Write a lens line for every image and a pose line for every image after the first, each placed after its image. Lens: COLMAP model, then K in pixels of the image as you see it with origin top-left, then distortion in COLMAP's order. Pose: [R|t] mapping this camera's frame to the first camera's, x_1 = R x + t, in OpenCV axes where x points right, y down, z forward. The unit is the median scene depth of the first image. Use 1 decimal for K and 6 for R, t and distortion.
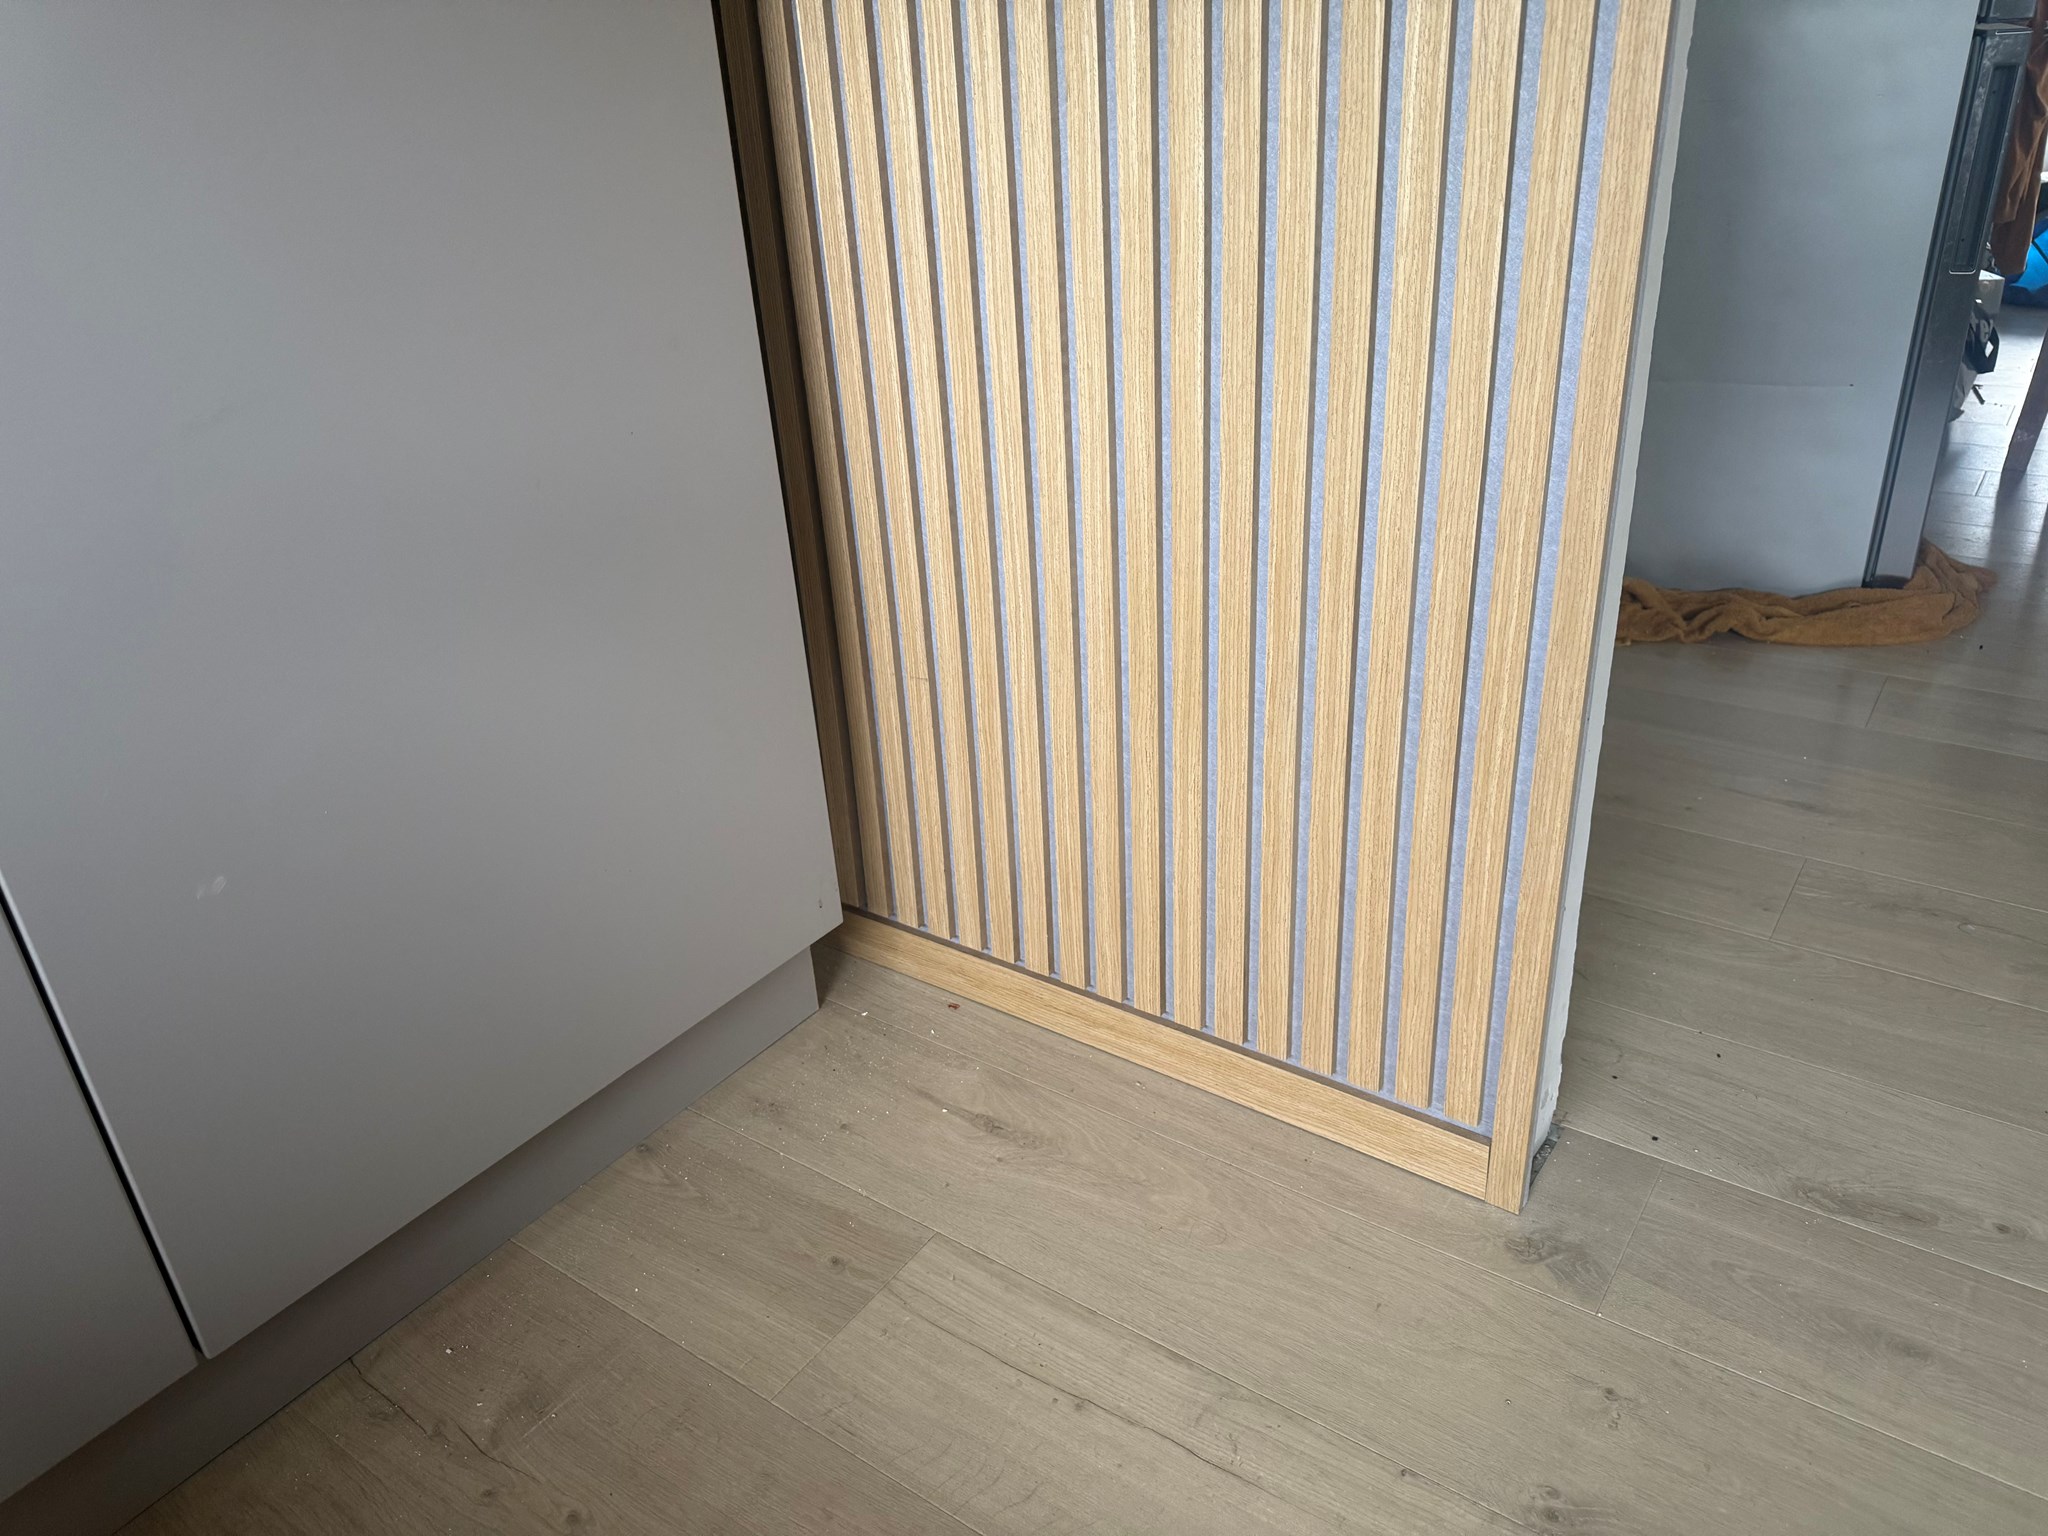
lens RADIAL K [[1453.6, 0, 1028.8], [0, 1453.6, 734.0], [0, 0, 1]] dist [0.070190, -0.098798]
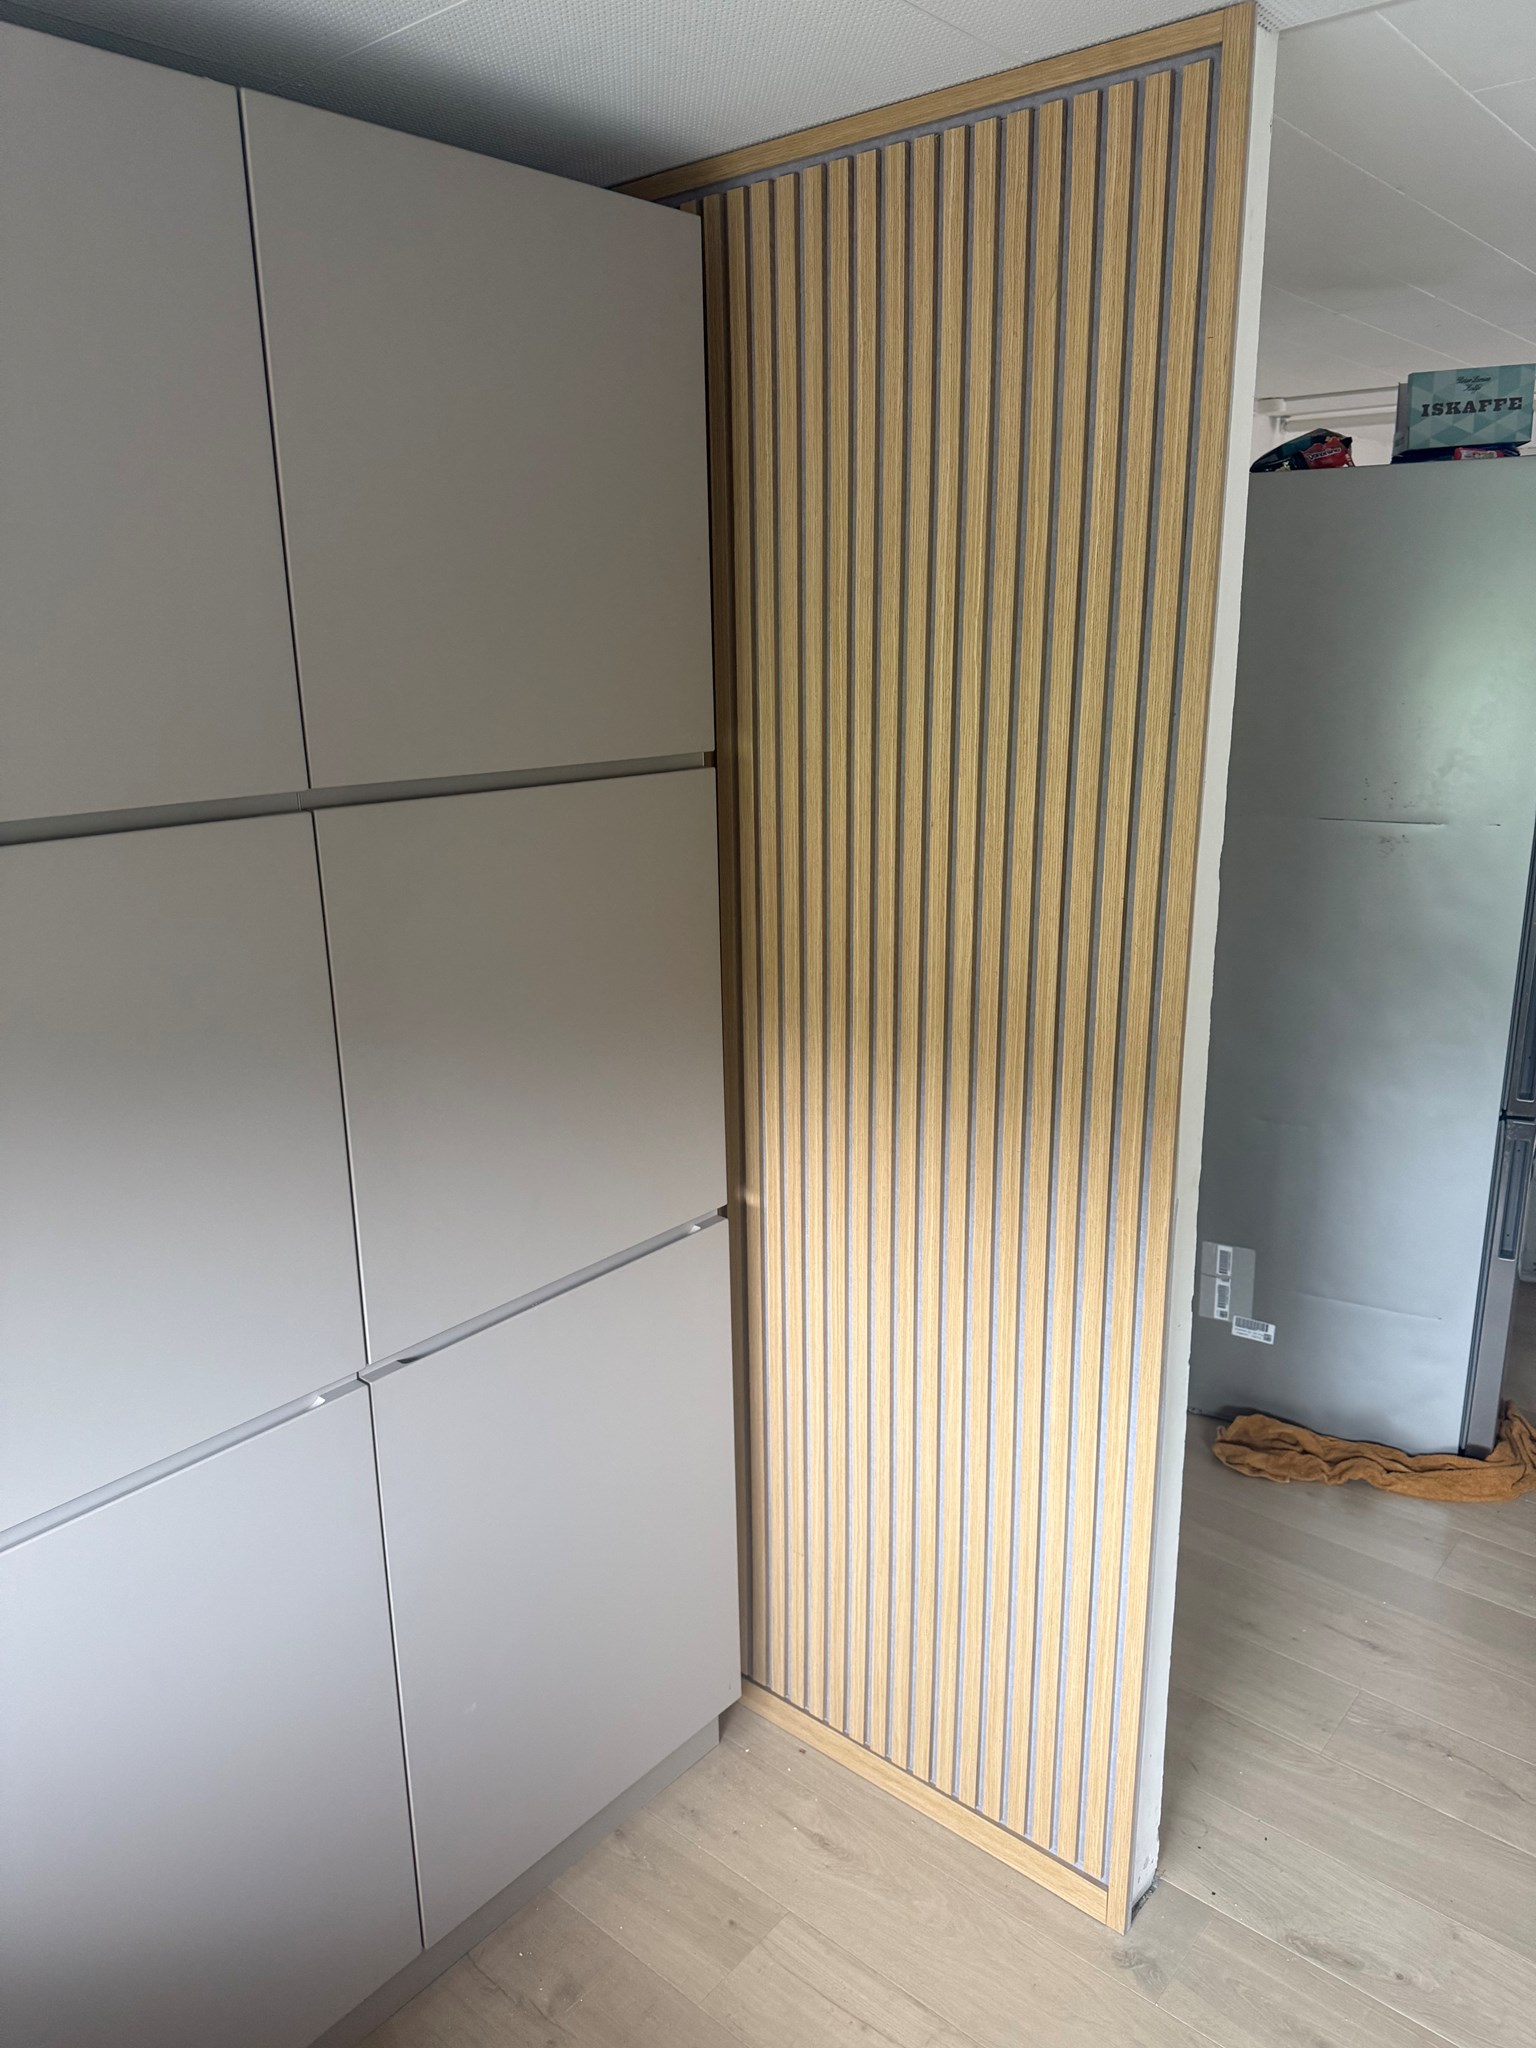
lens RADIAL K [[1448.3, 0, 768.0], [0, 1448.3, 1024.0], [0, 0, 1]] dist [0.000127, 0.001607]
pose [[0.995234, 0.063546, -0.073973, -0.026944], [-0.075664, 0.981718, -0.174654, -0.390680], [0.061522, 0.179419, 0.981847, -0.880159]]
